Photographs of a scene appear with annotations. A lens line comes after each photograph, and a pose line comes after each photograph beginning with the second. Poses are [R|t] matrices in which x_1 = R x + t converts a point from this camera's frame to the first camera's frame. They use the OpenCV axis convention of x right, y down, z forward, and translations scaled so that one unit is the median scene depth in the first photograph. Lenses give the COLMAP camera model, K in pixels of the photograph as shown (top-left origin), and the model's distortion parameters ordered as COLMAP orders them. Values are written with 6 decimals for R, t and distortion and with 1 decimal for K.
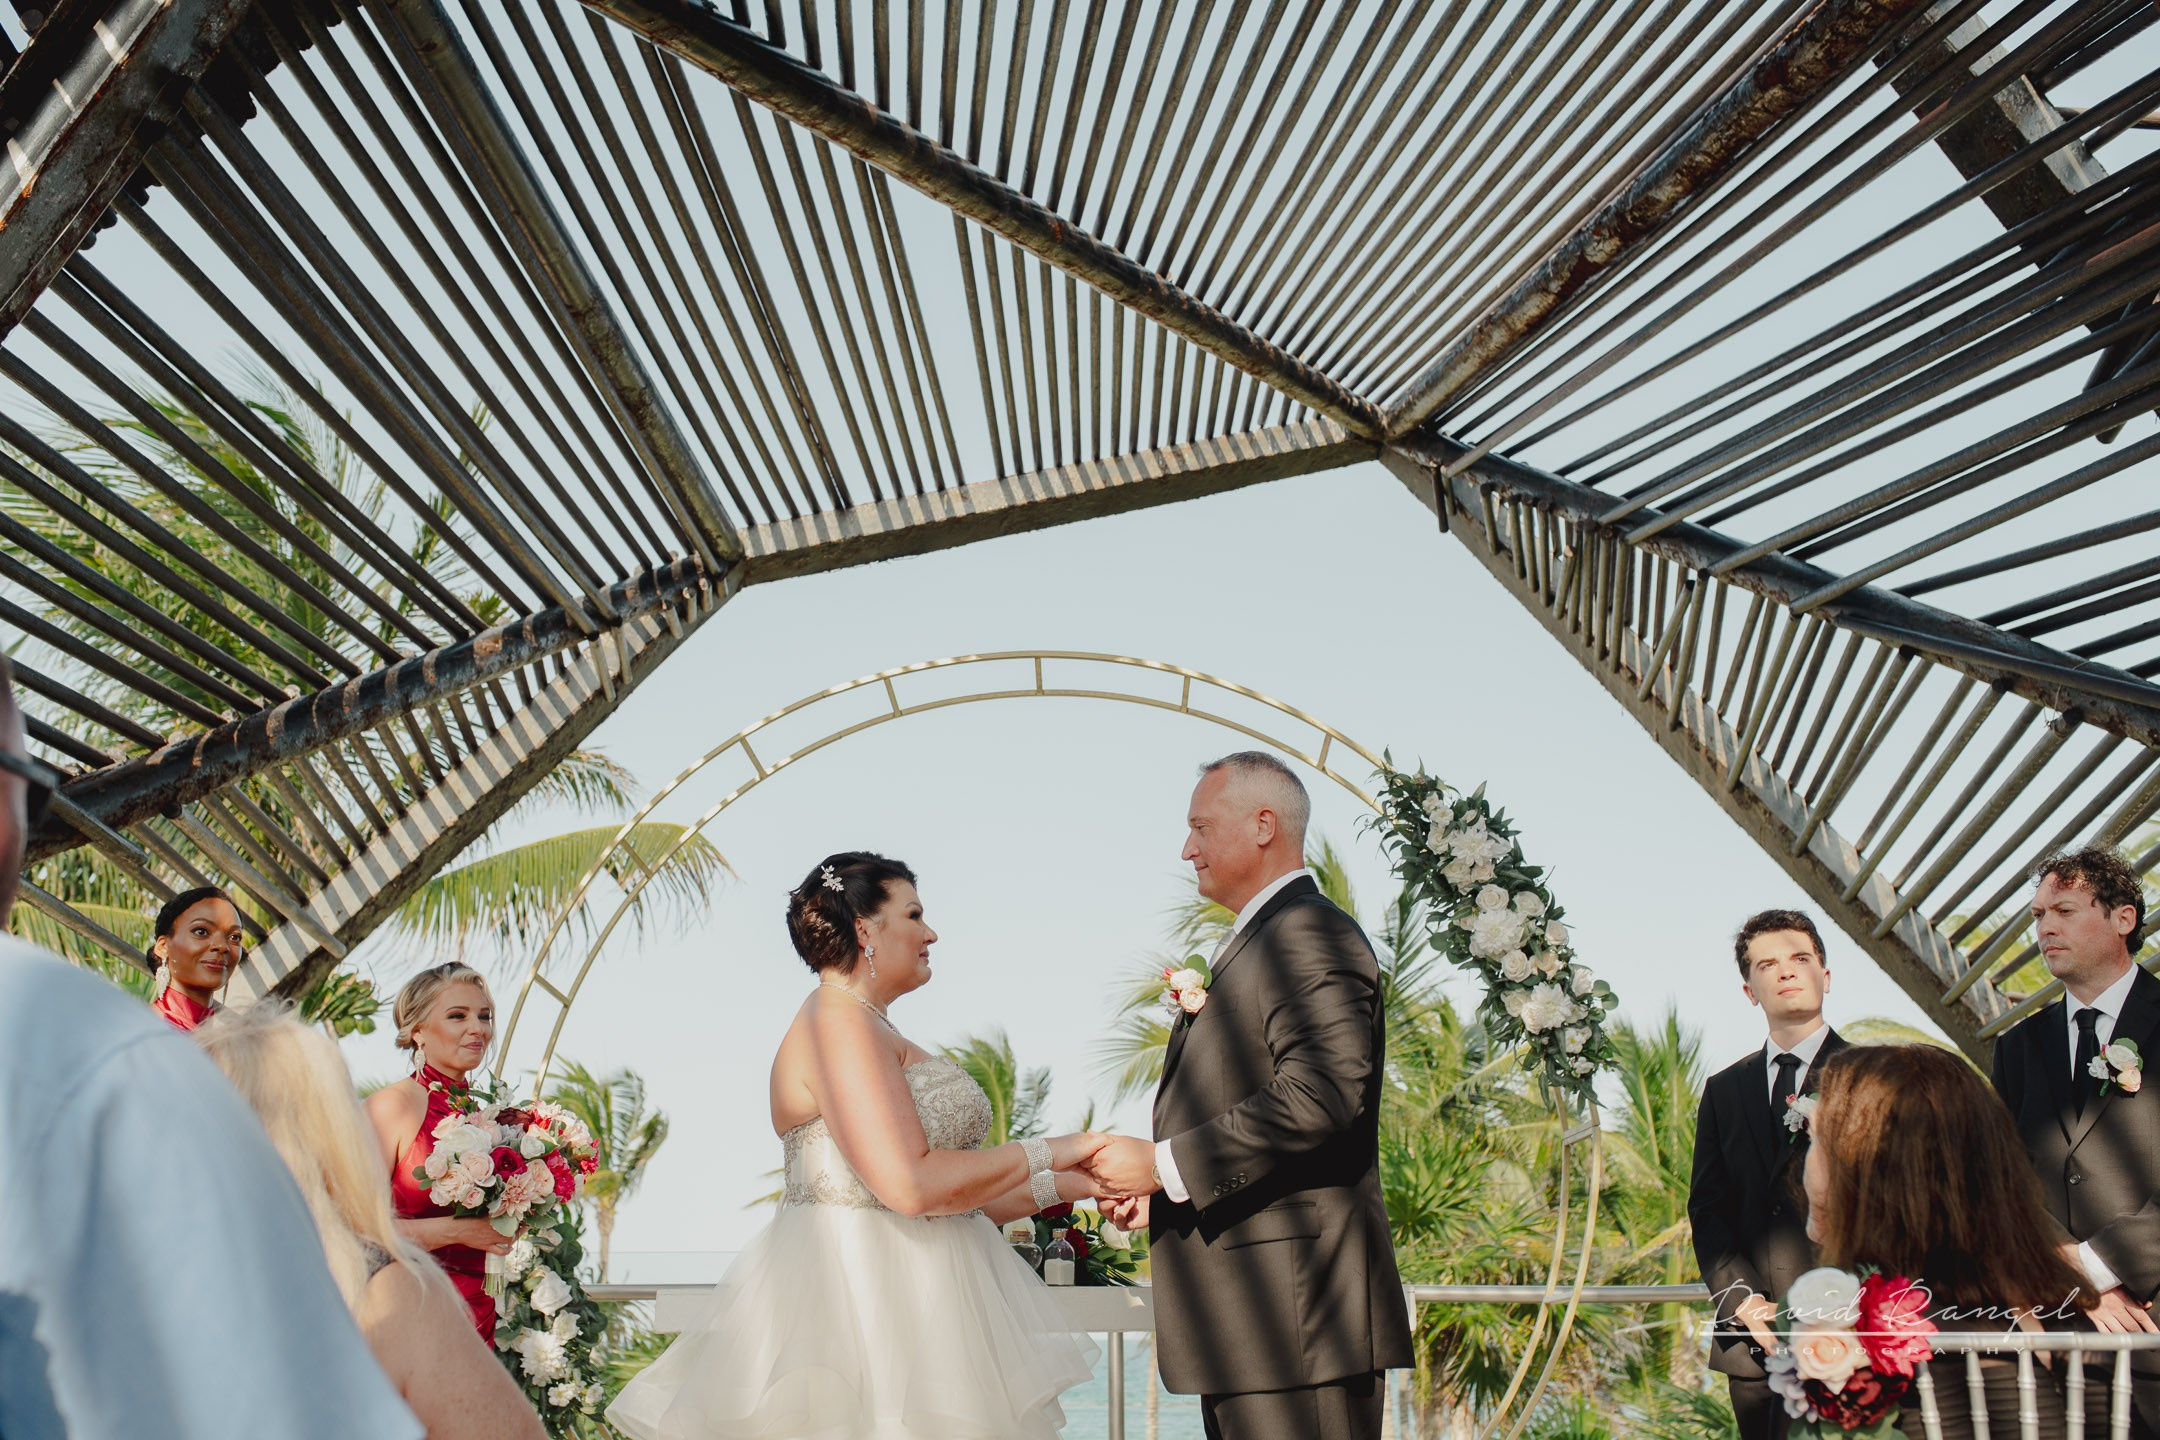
lens RADIAL K [[2033.9, 0, 1069.1], [0, 2033.9, 728.4], [0, 0, 1]] dist [-0.034934, 0.014806]
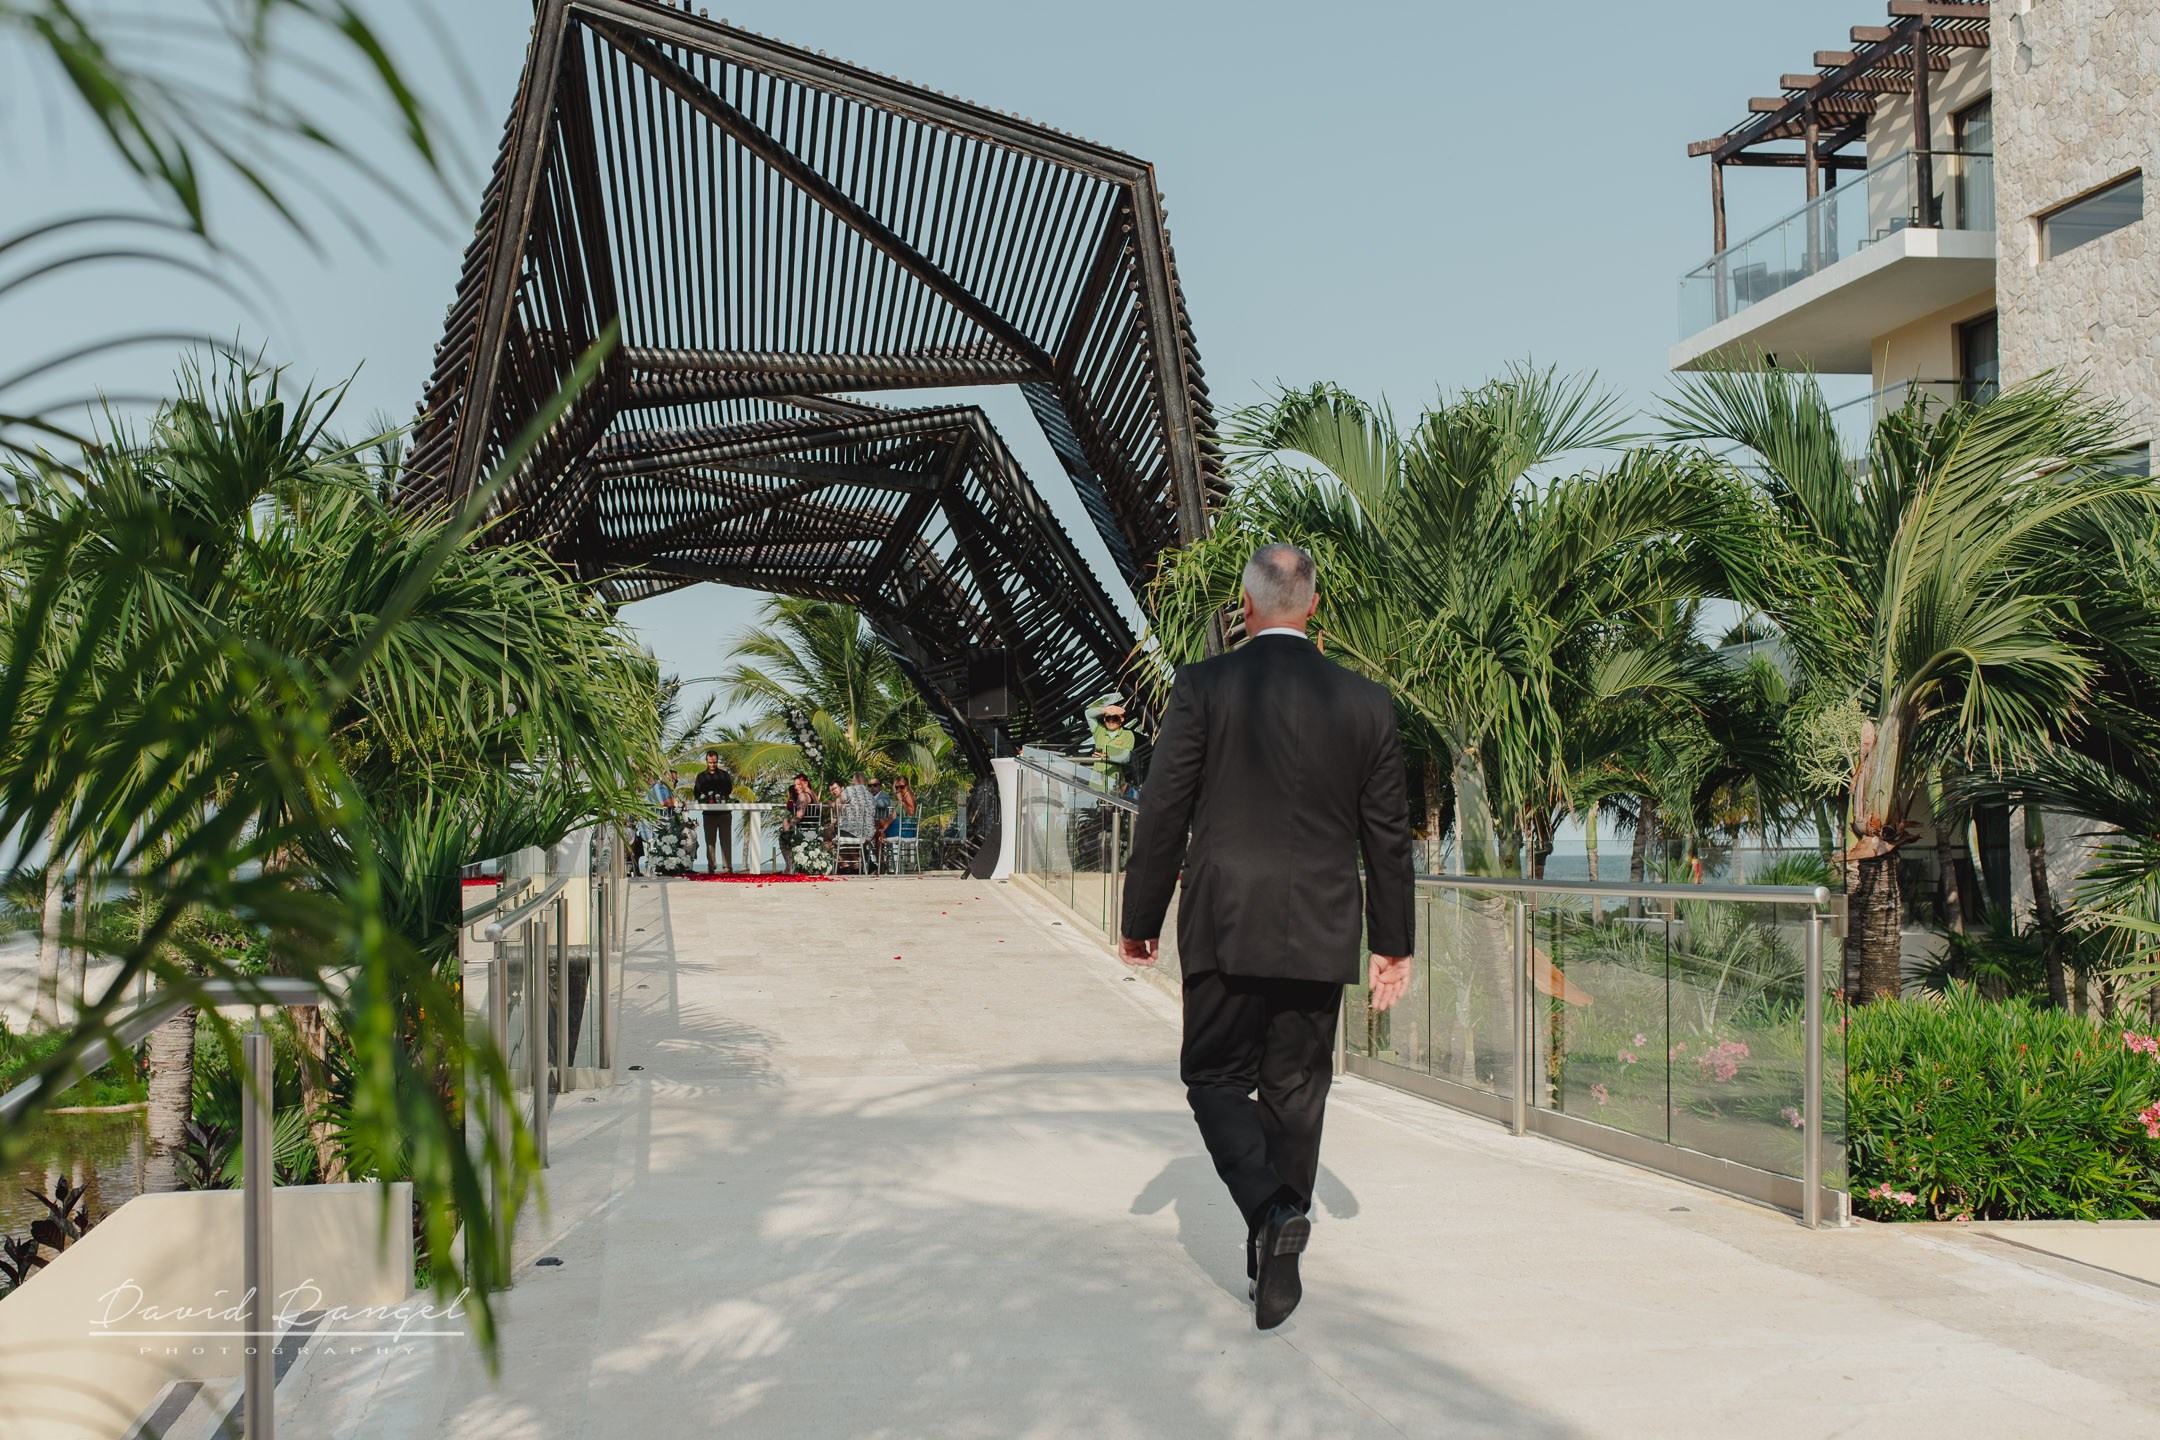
lens RADIAL K [[2312.3, 0, 1074.9], [0, 2312.3, 724.1], [0, 0, 1]] dist [-0.007819, 0.002888]
pose [[0.984458, 0.001951, 0.175609, -0.100947], [-0.042265, 0.973181, 0.226125, -0.878570], [-0.170458, -0.230033, 0.958138, -3.227550]]
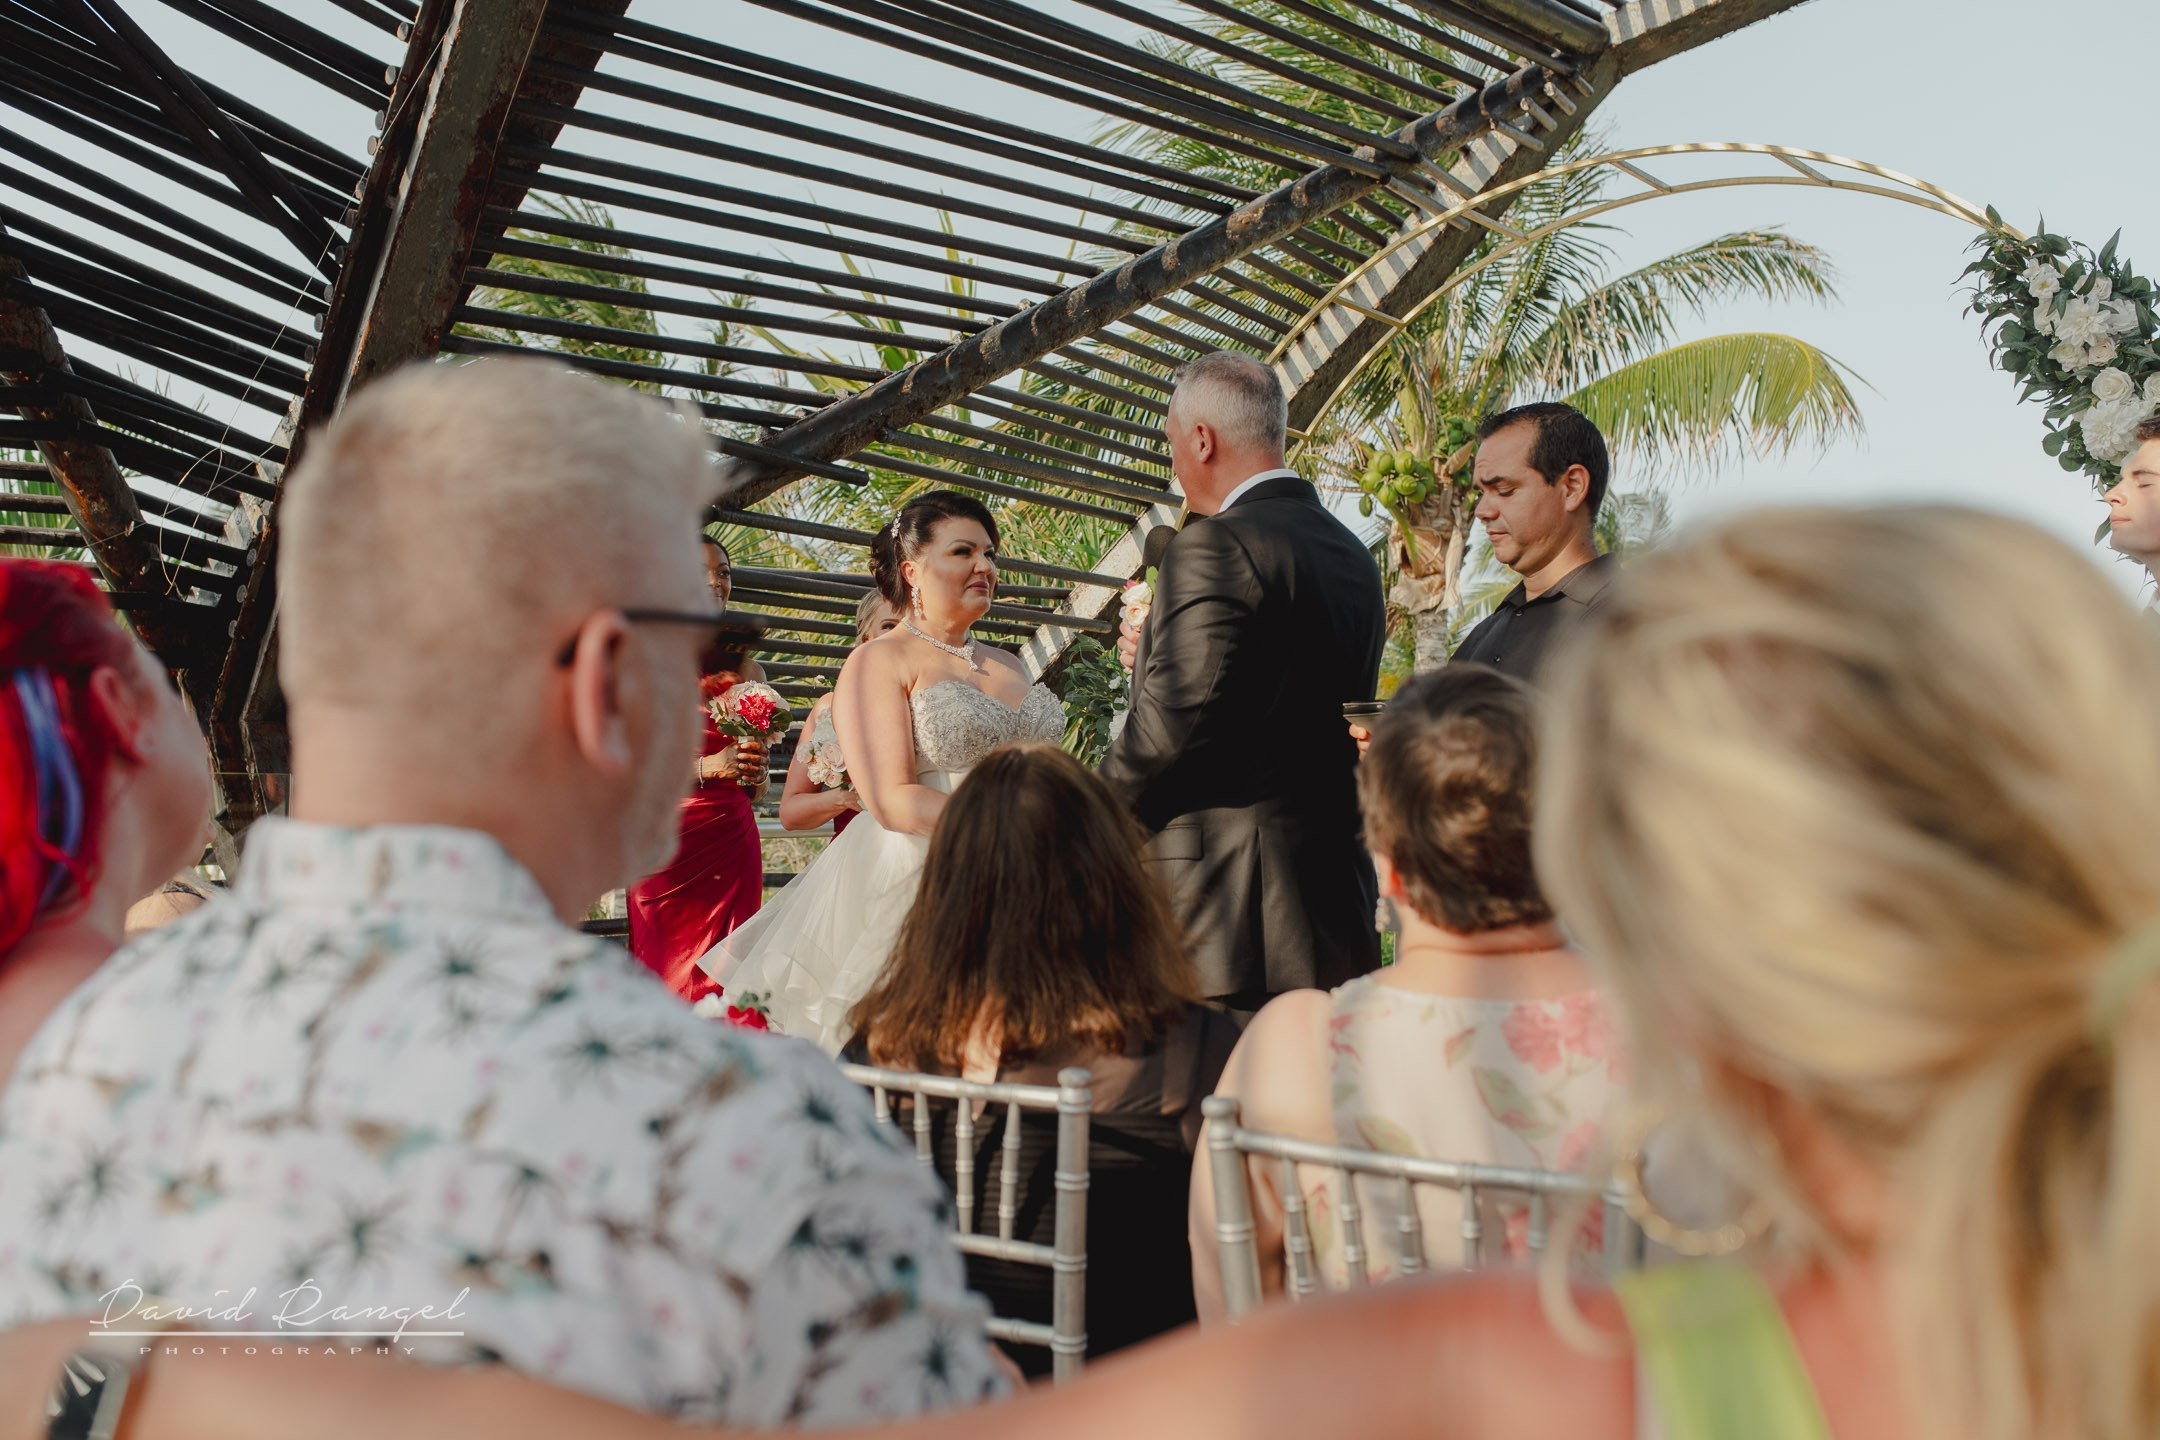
lens RADIAL K [[2033.9, 0, 1069.1], [0, 2033.9, 728.4], [0, 0, 1]] dist [-0.034934, 0.014806]
pose [[0.760844, 0.000157, -0.648934, 0.275359], [0.167860, 0.965918, 0.197041, -0.006718], [0.626848, -0.258848, 0.734887, 0.089519]]
